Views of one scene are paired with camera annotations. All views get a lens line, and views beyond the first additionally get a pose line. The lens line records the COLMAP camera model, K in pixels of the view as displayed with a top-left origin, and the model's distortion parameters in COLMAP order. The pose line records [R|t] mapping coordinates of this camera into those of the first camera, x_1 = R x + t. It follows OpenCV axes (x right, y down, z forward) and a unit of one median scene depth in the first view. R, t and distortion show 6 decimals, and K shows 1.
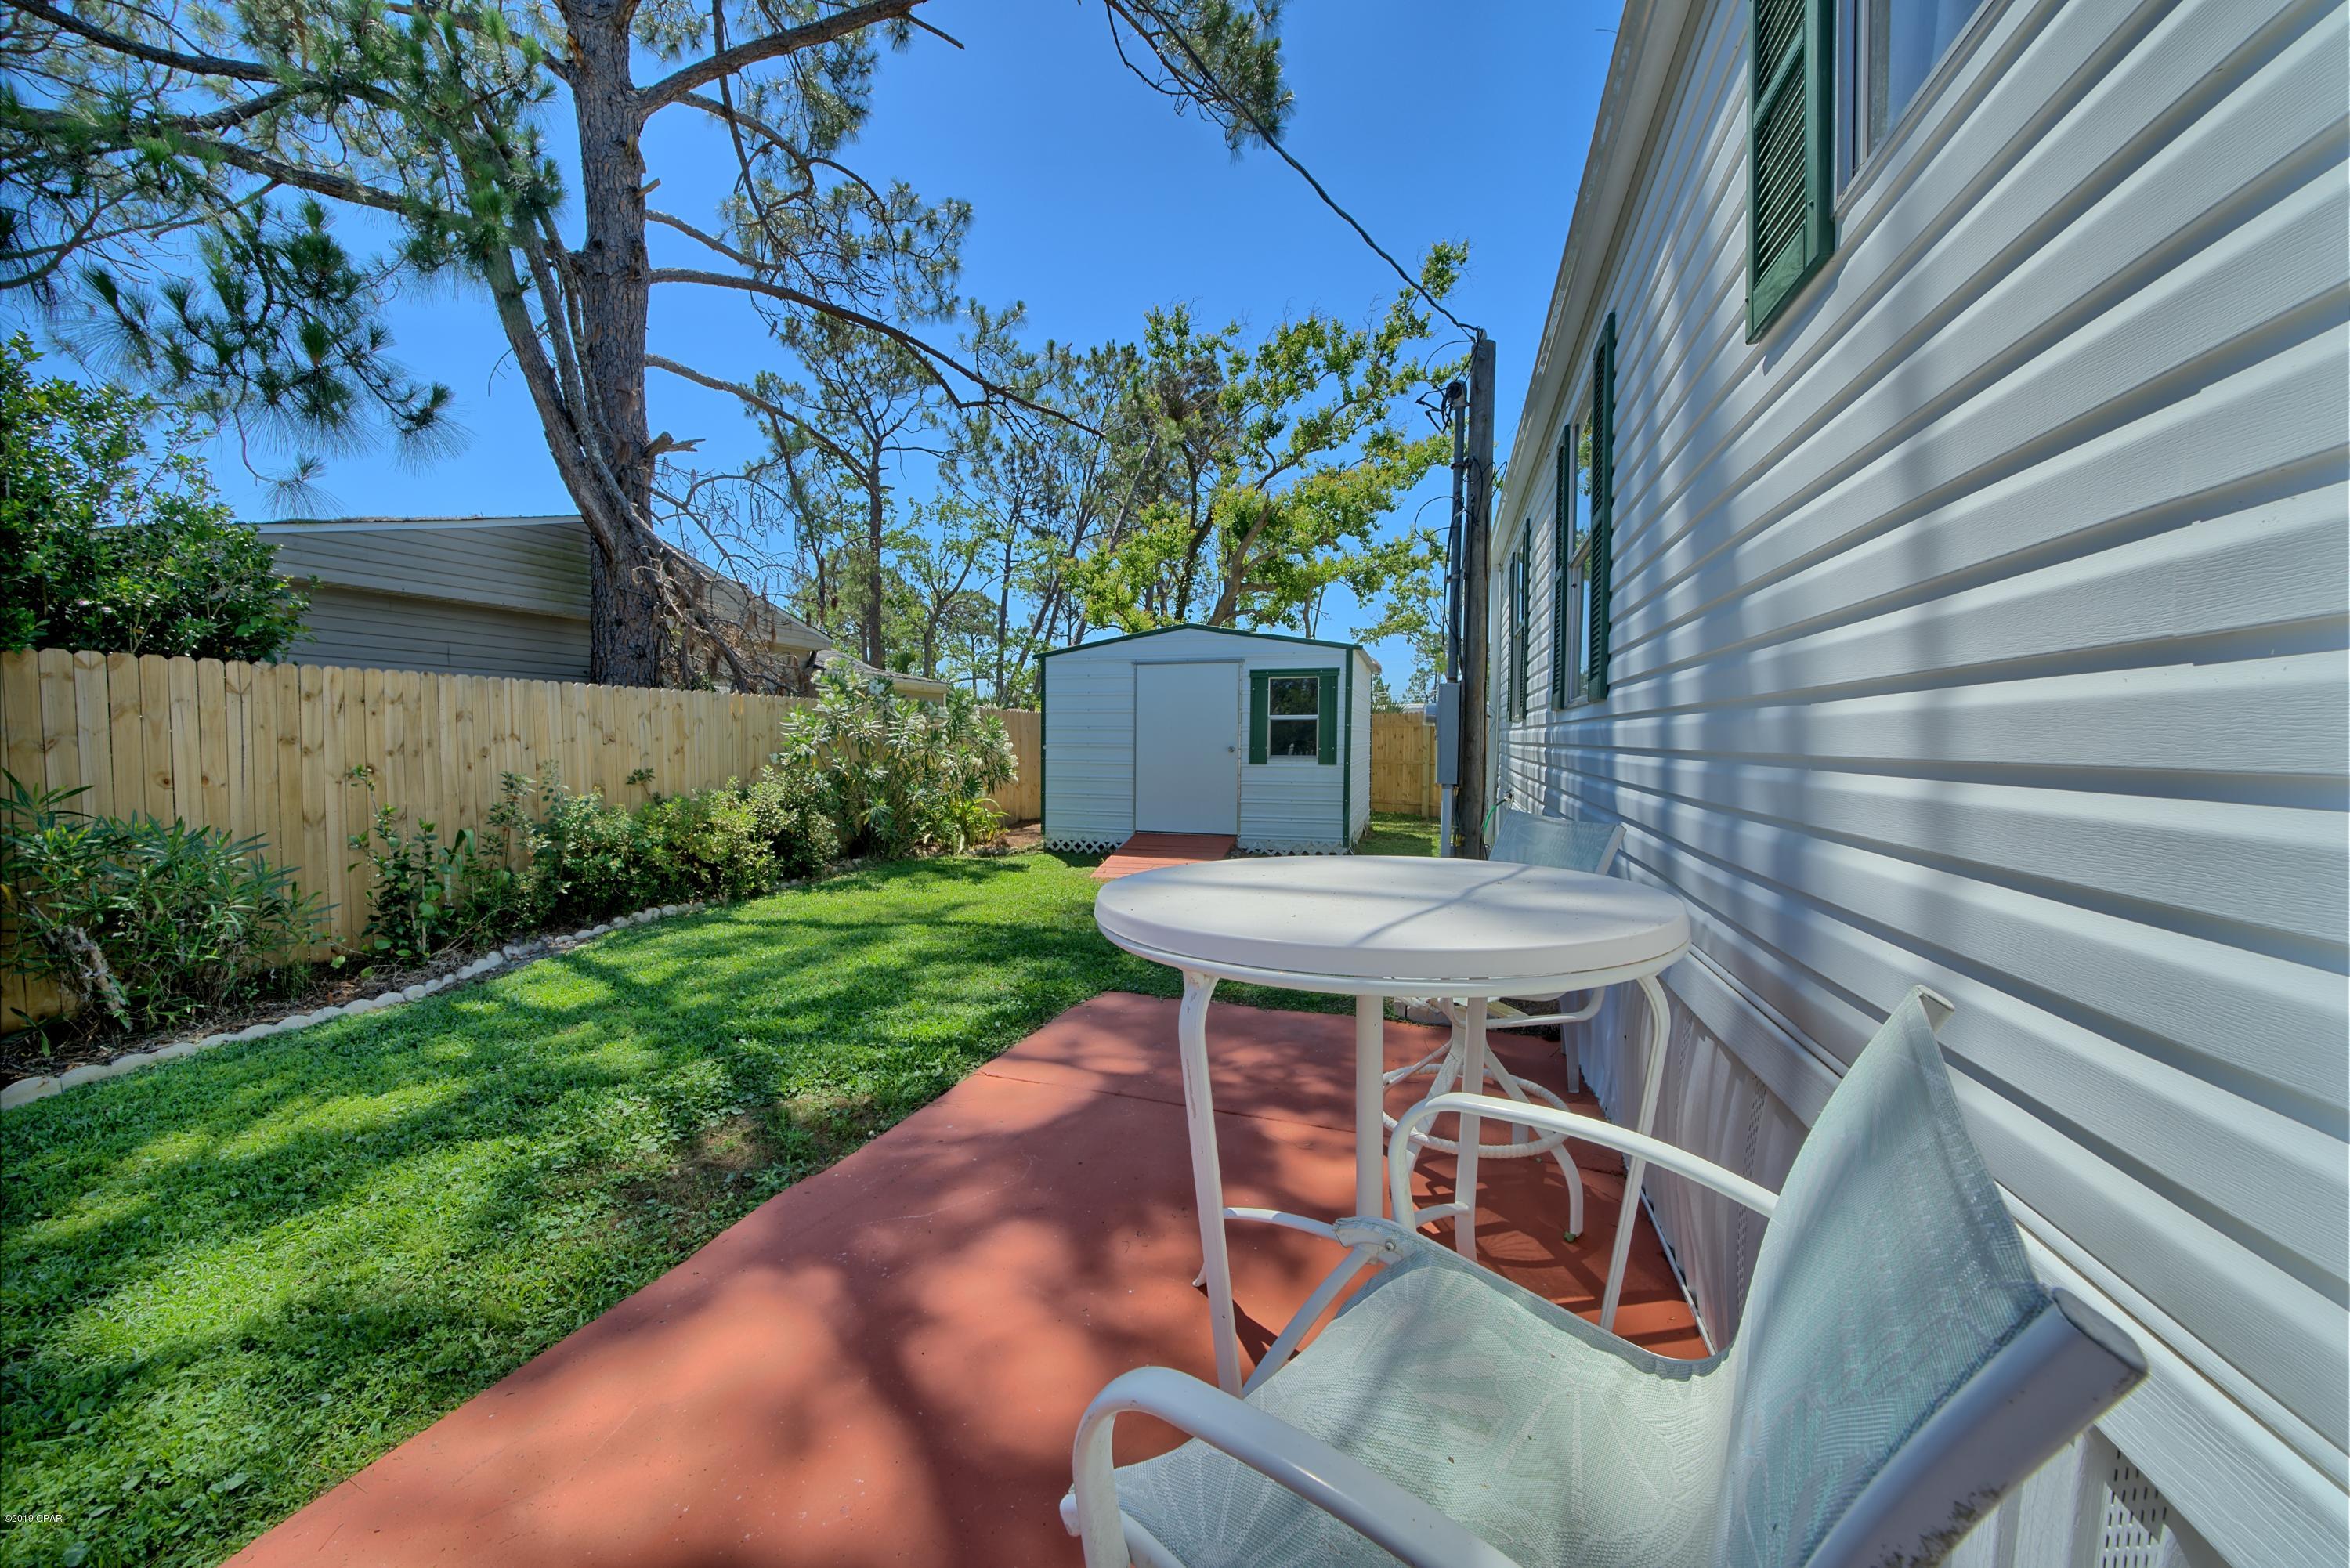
lens RADIAL K [[810.3, 0, 1171.2], [0, 810.3, 784.1], [0, 0, 1]] dist [-0.026100, 0.001981]
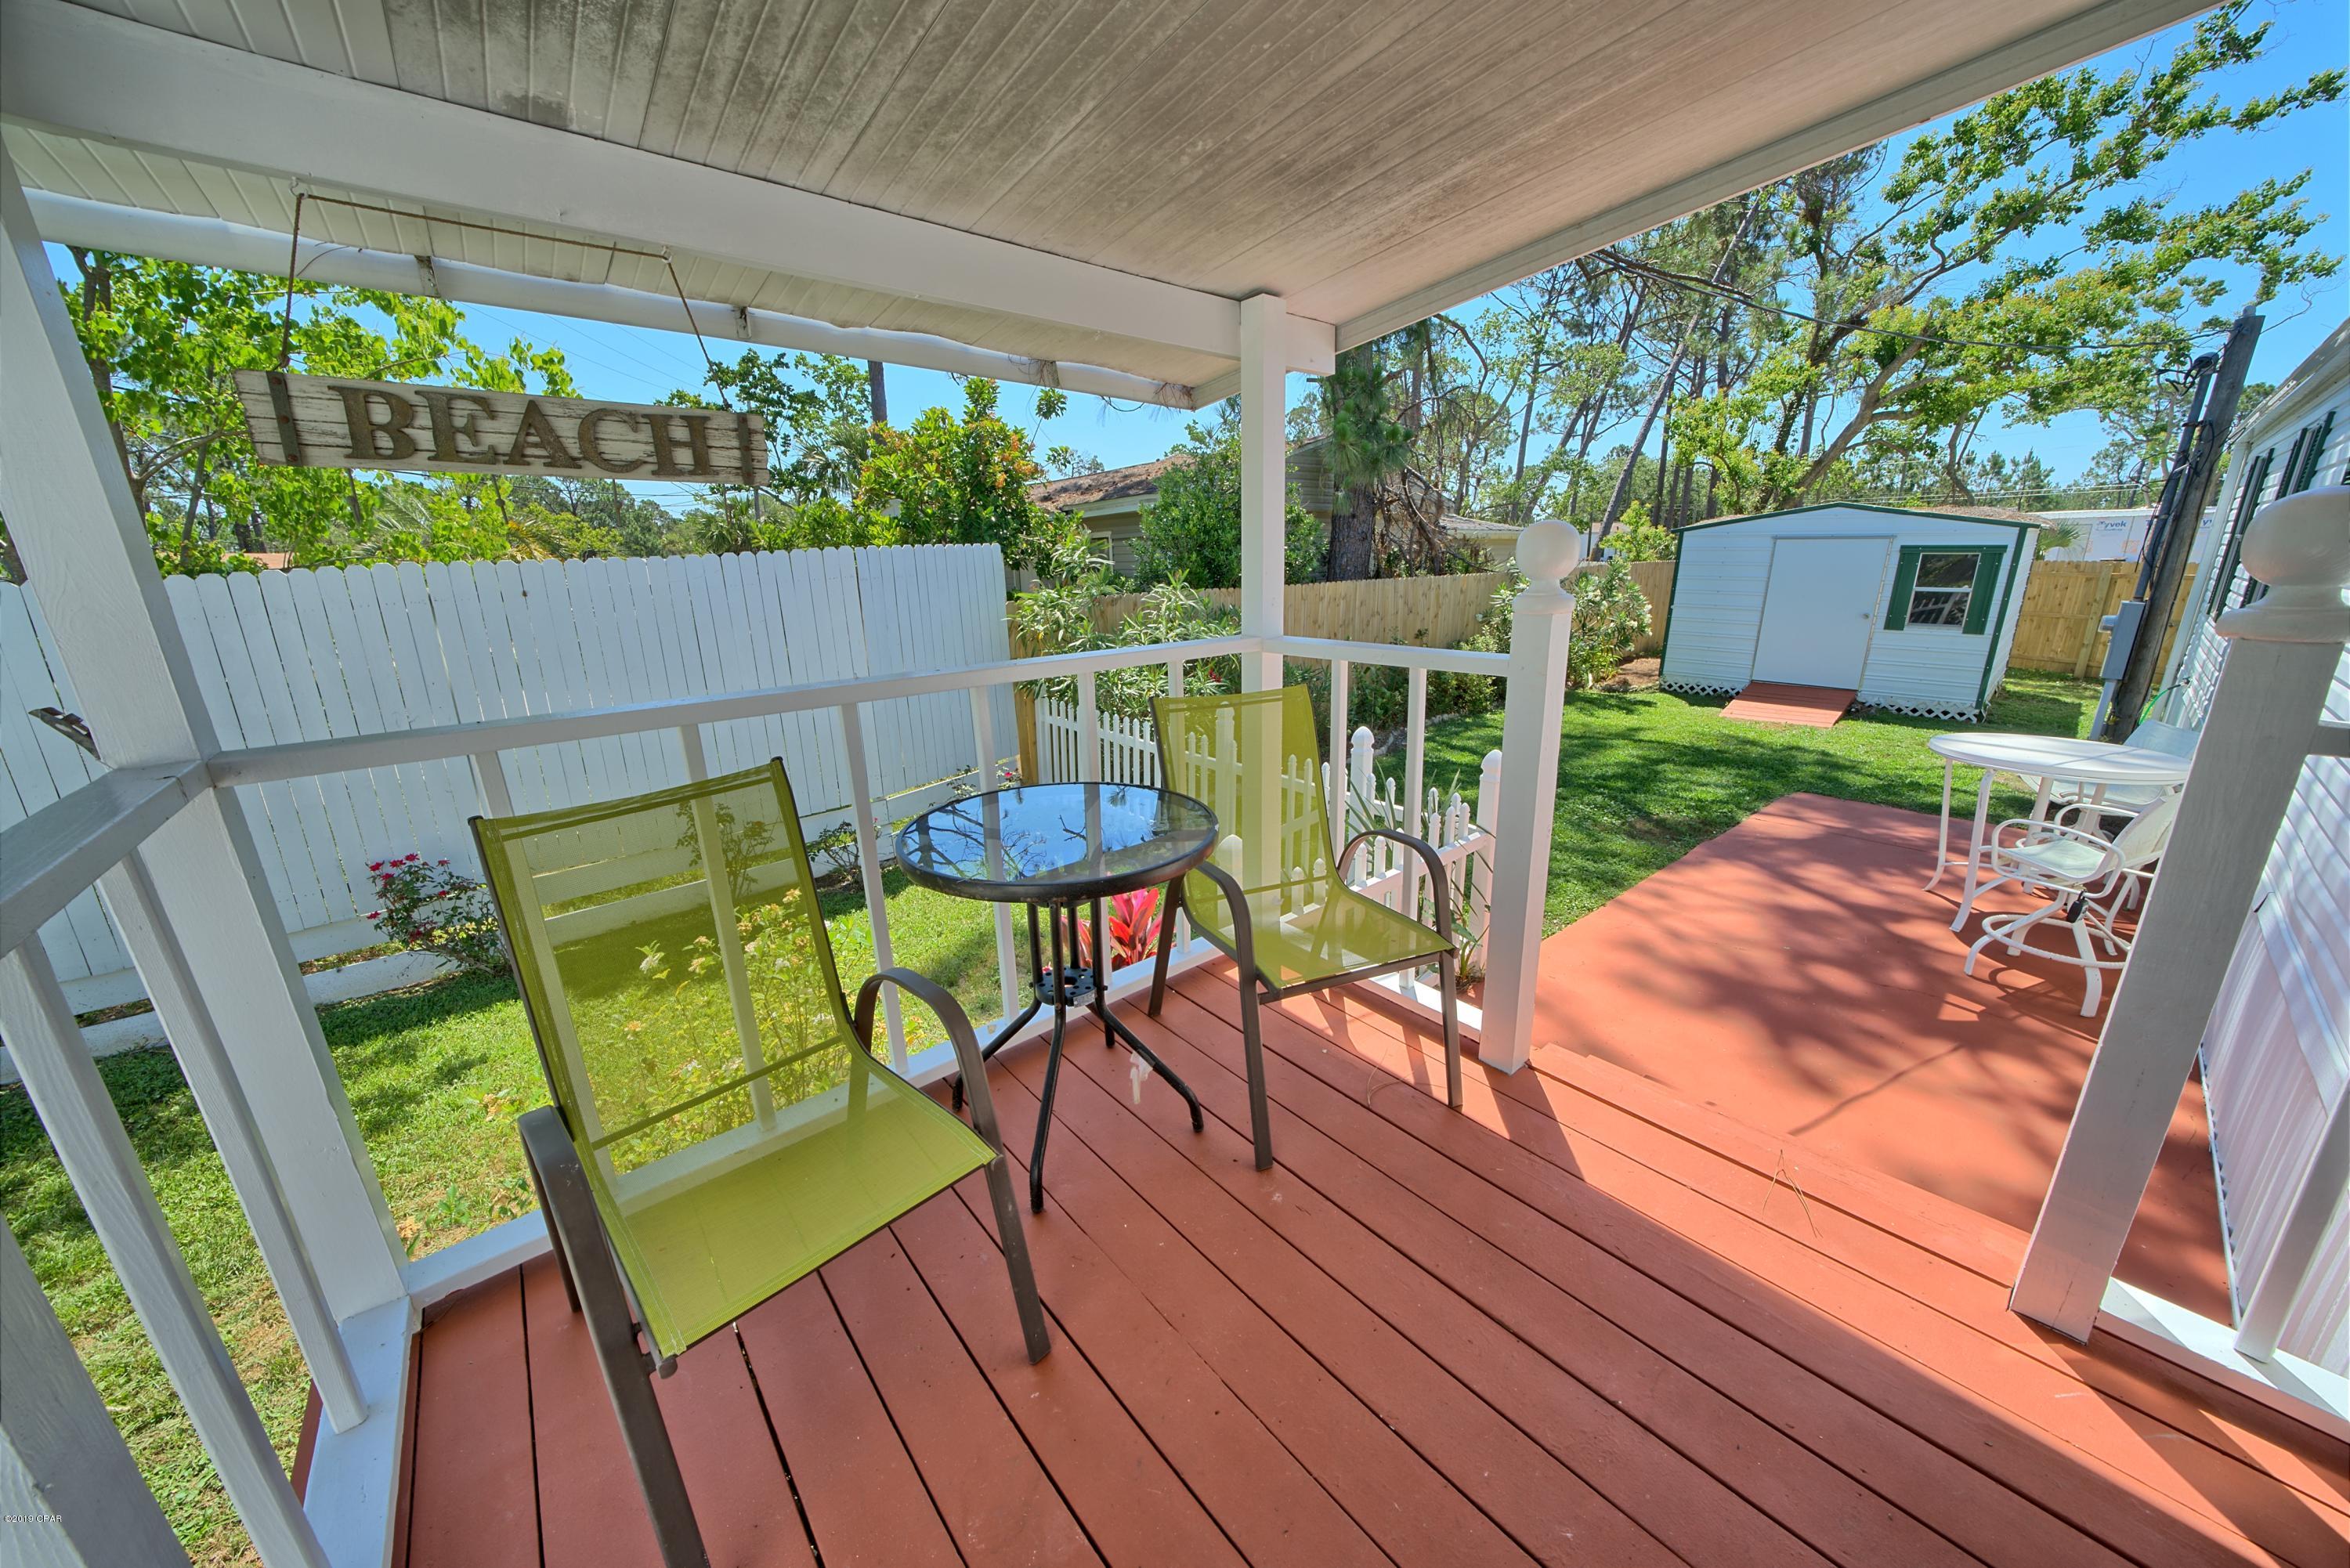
lens RADIAL K [[812.3, 0, 1164.8], [0, 812.3, 782.6], [0, 0, 1]] dist [-0.028981, 0.004348]
pose [[0.851648, 0.129129, -0.507957, -0.168962], [-0.009944, 0.972981, 0.230672, -0.063306], [0.524019, -0.191400, 0.829922, -0.510075]]
